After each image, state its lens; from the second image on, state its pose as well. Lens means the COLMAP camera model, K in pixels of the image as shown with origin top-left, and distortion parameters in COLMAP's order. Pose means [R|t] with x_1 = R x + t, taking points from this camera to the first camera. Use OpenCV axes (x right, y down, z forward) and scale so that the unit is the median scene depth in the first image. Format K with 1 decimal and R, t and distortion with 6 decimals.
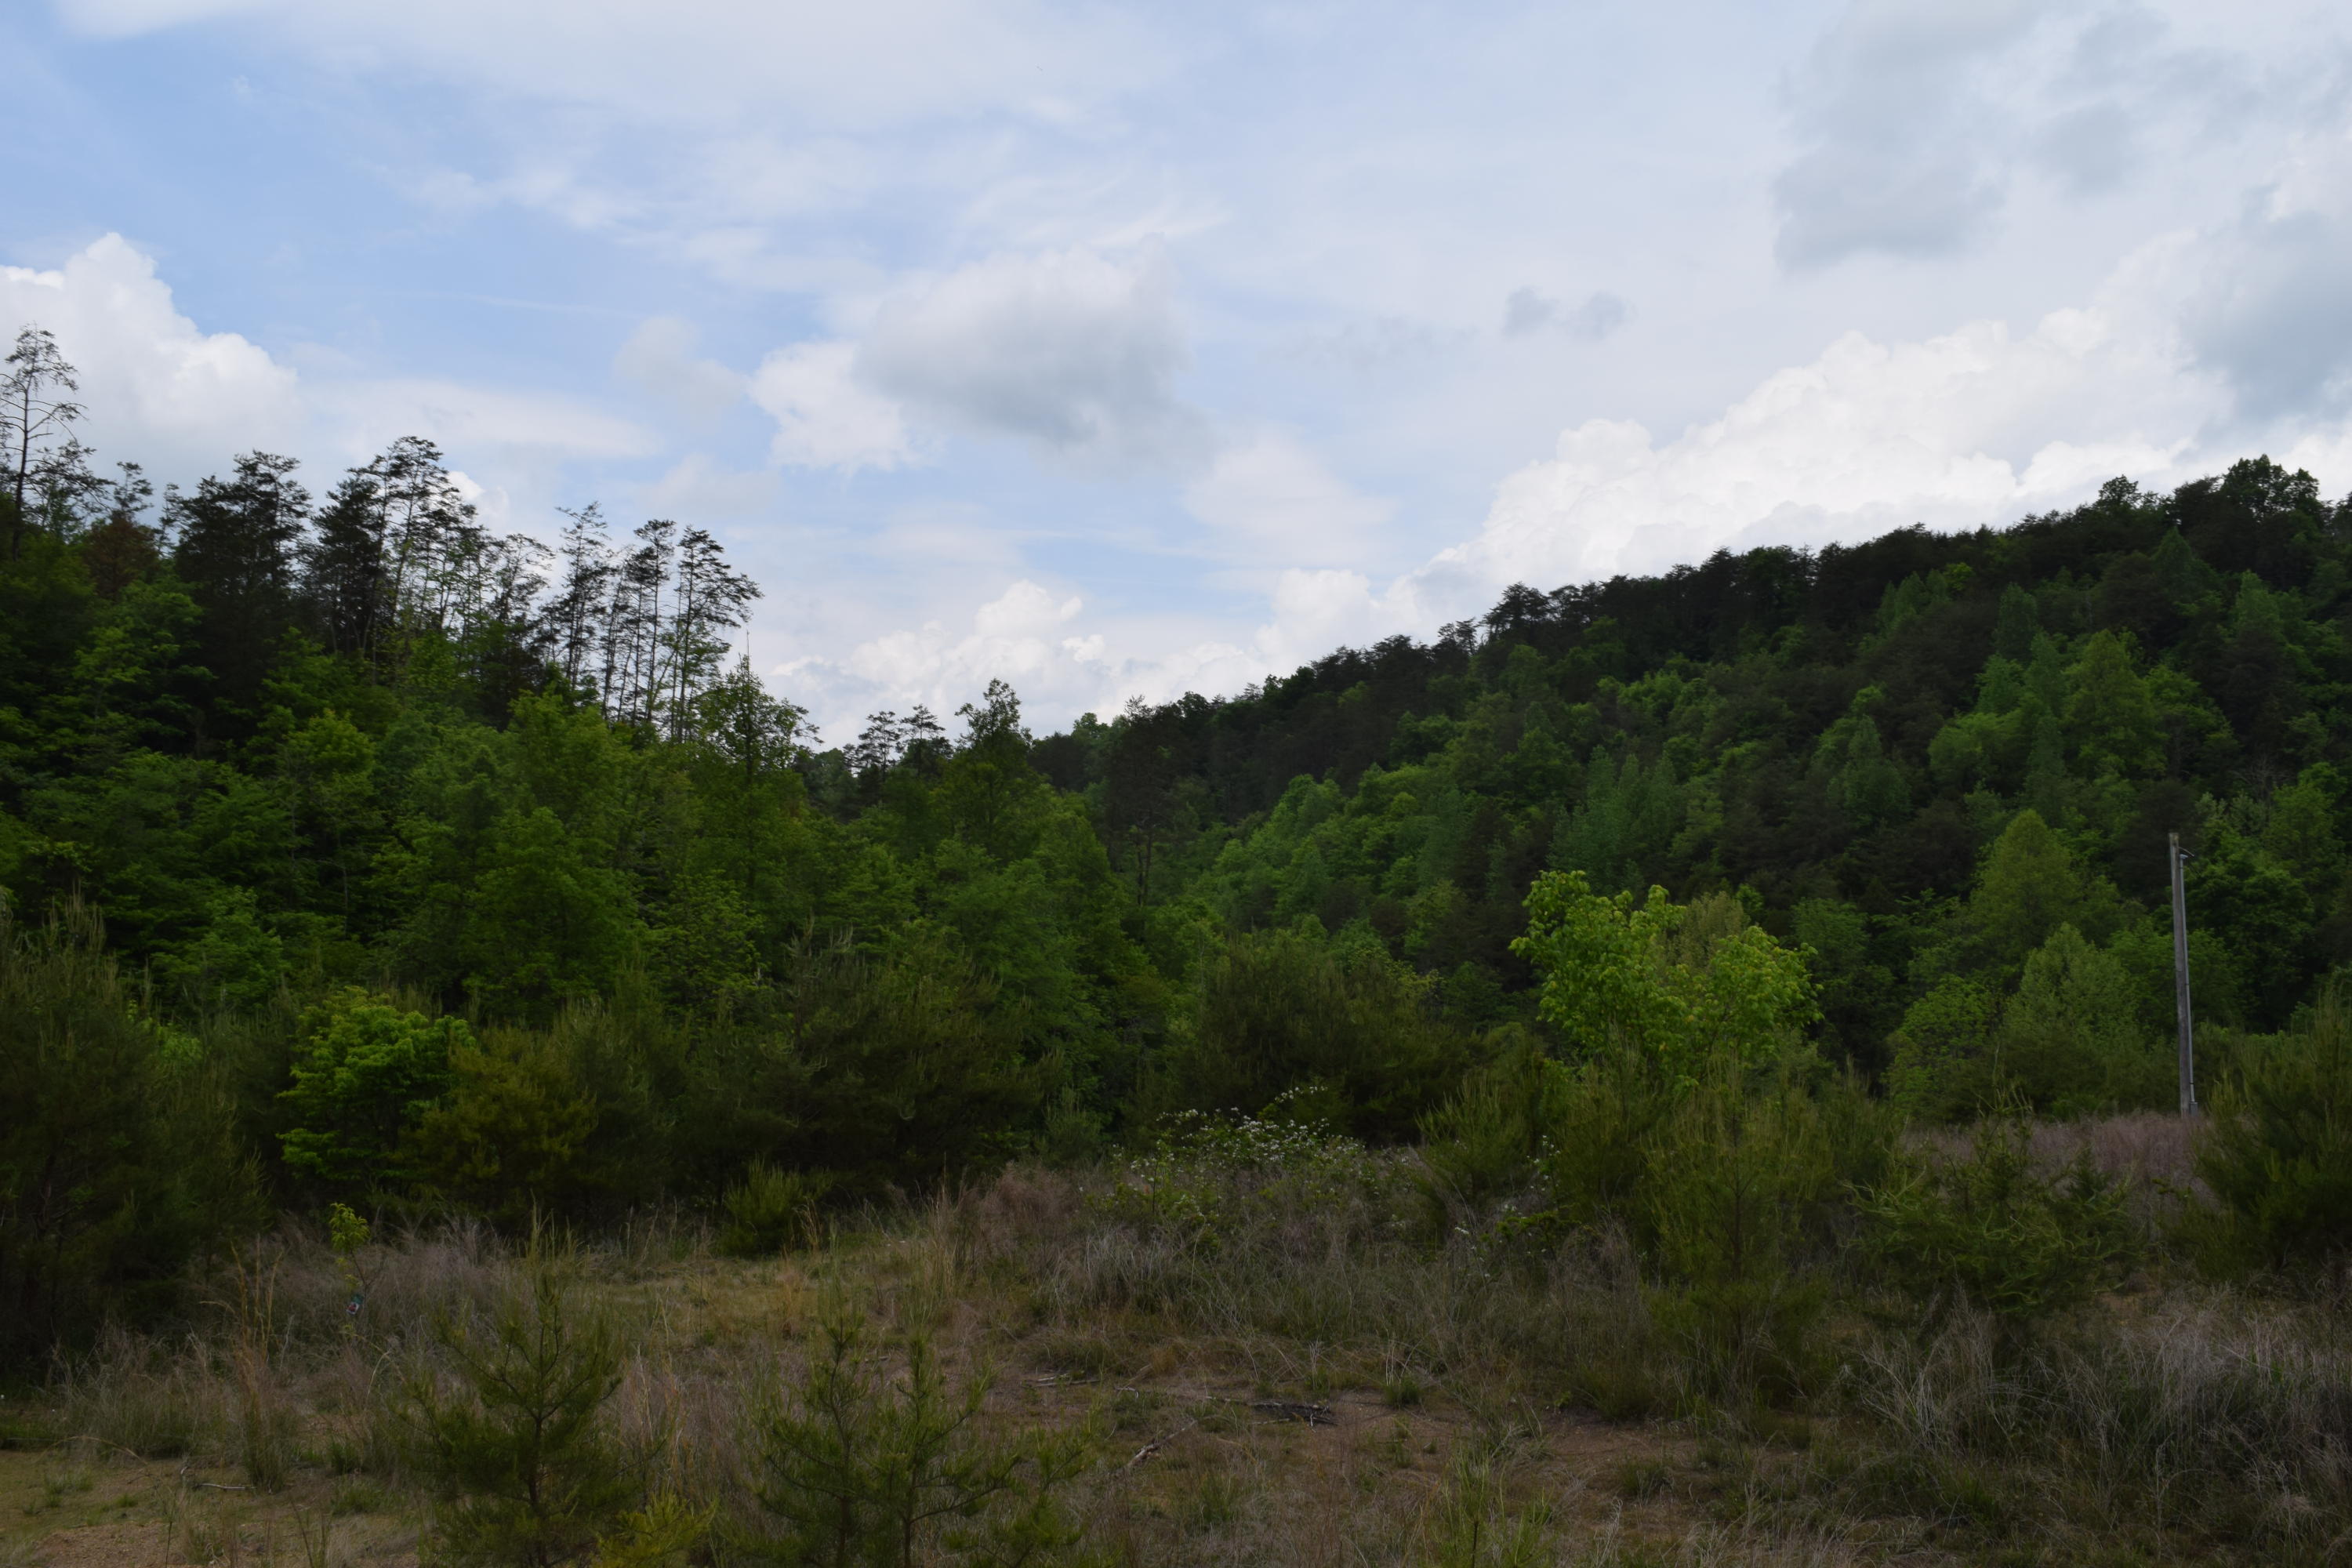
lens RADIAL K [[1829.9, 0, 1205.1], [0, 1829.9, 777.3], [0, 0, 1]] dist [-0.094890, 0.022846]
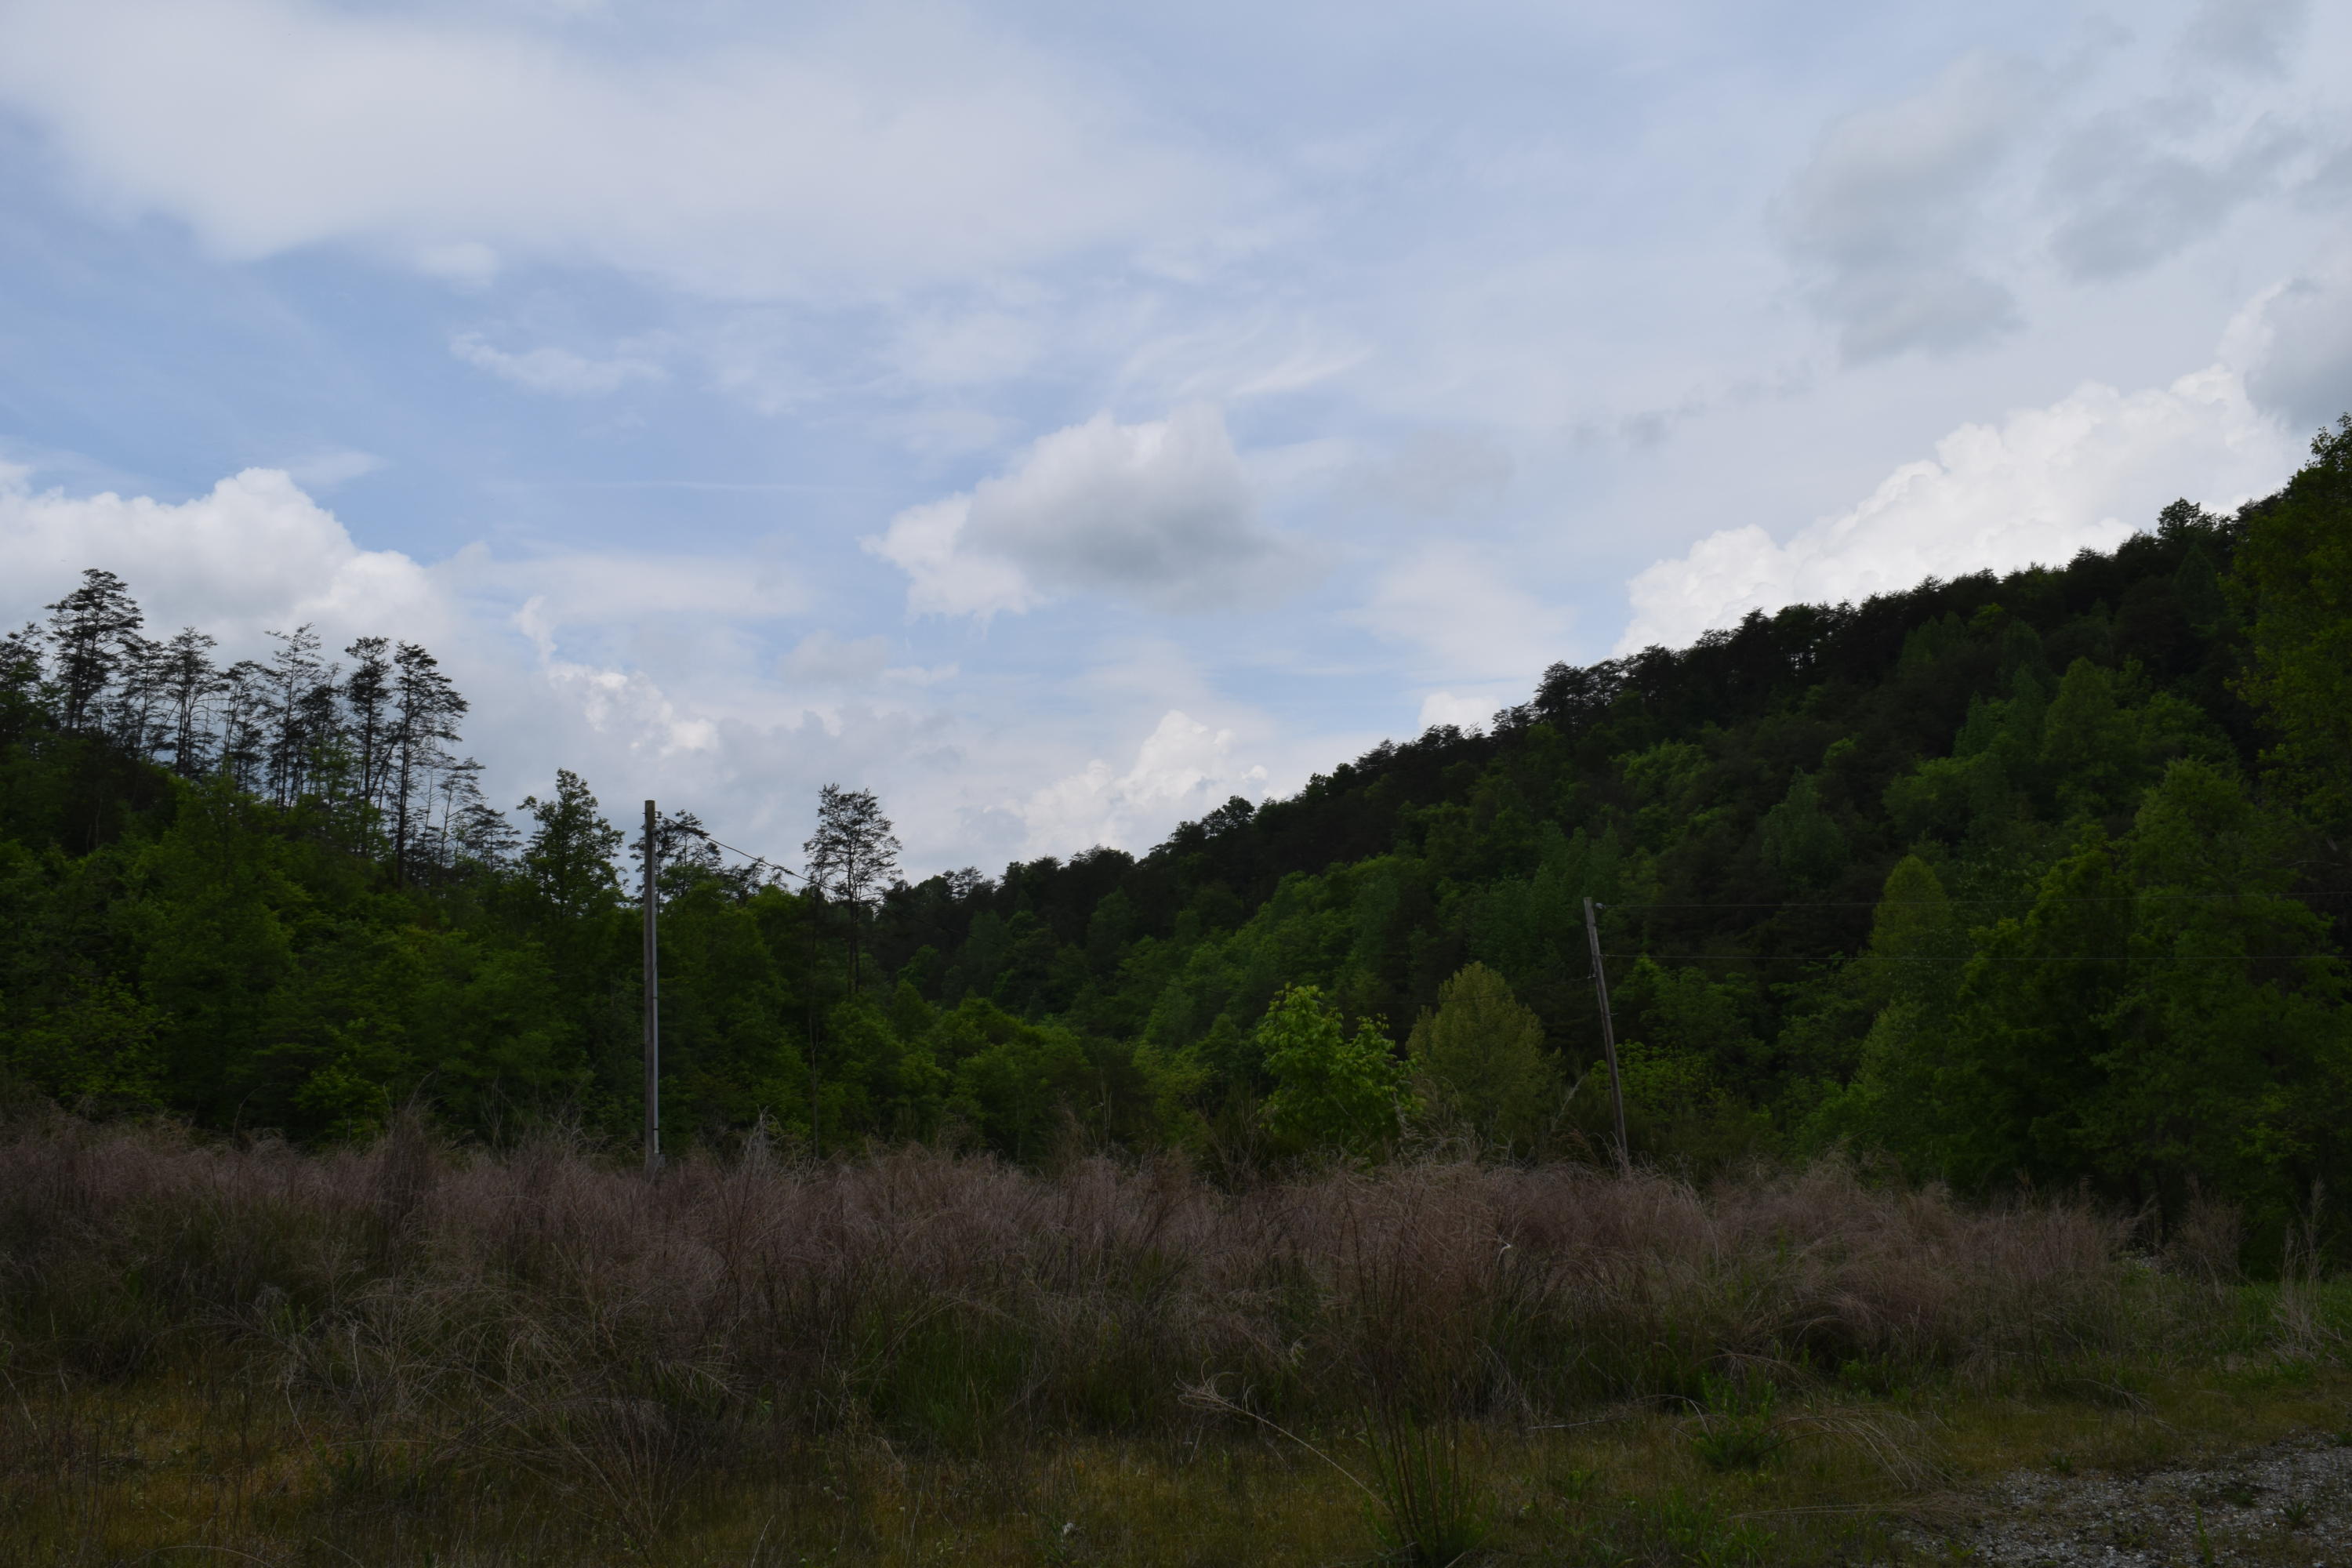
lens RADIAL K [[1829.9, 0, 1179.9], [0, 1829.9, 780.0], [0, 0, 1]] dist [-0.094890, 0.022846]
pose [[0.991628, -0.061336, -0.113634, 0.156200], [0.054056, 0.996349, -0.066080, 0.015740], [0.117272, 0.059384, 0.991323, 0.051797]]
